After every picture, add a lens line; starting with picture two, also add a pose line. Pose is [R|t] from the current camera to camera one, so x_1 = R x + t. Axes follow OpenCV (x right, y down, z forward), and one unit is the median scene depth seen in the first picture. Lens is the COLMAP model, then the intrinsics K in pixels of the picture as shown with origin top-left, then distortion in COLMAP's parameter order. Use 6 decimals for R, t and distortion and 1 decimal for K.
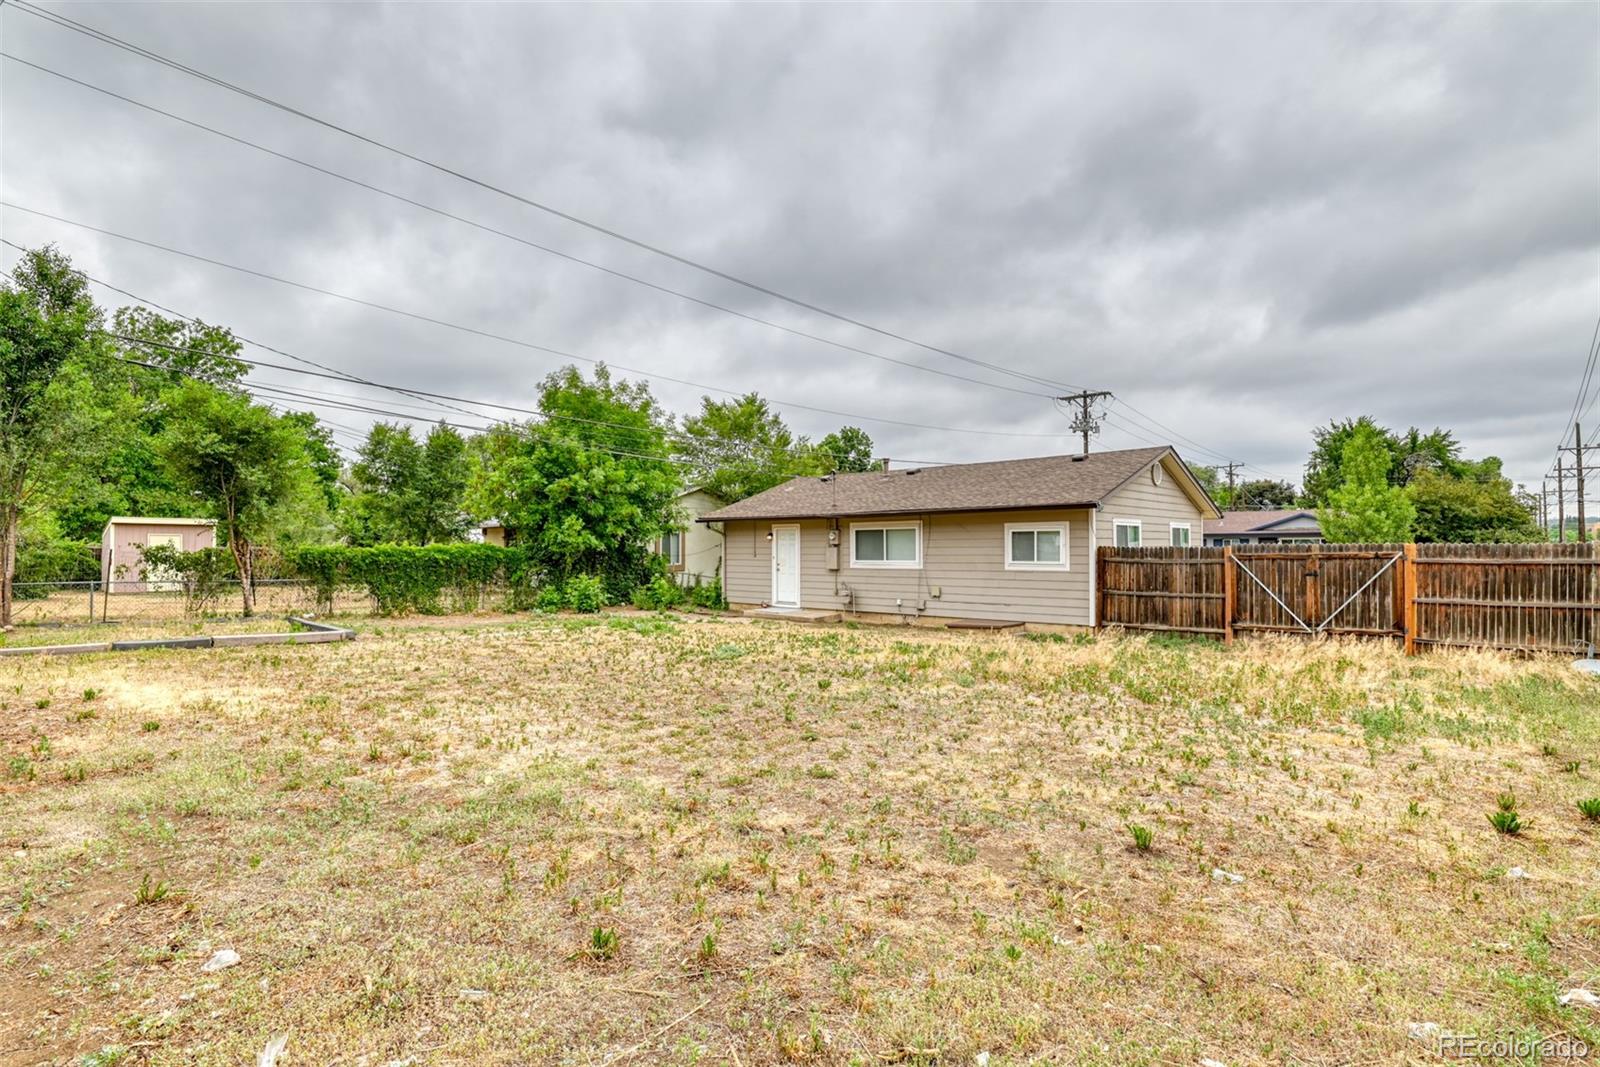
lens RADIAL K [[790.6, 0, 810.9], [0, 790.6, 536.5], [0, 0, 1]] dist [-0.028081, -0.002194]
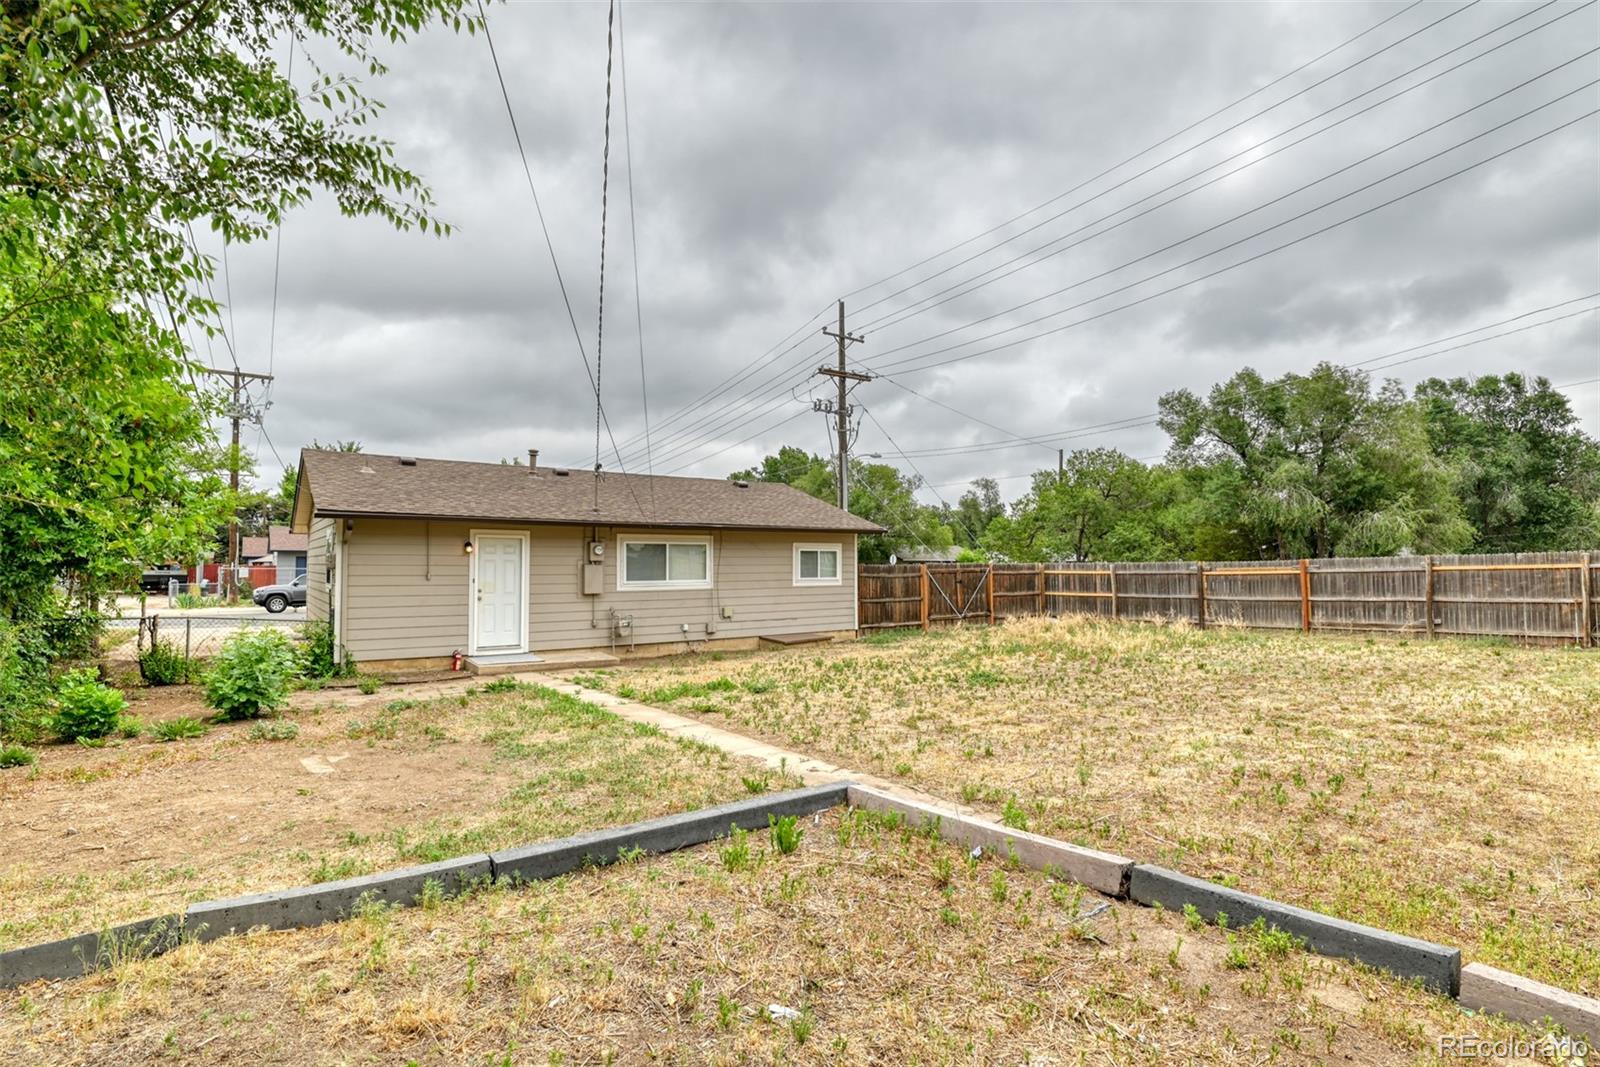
lens RADIAL K [[805.7, 0, 792.3], [0, 805.7, 539.3], [0, 0, 1]] dist [-0.021166, -0.000100]
pose [[0.171470, 0.036844, 0.984500, -0.765348], [-0.011910, 0.999305, -0.035324, 0.015719], [-0.985117, -0.005669, 0.171790, 0.745580]]
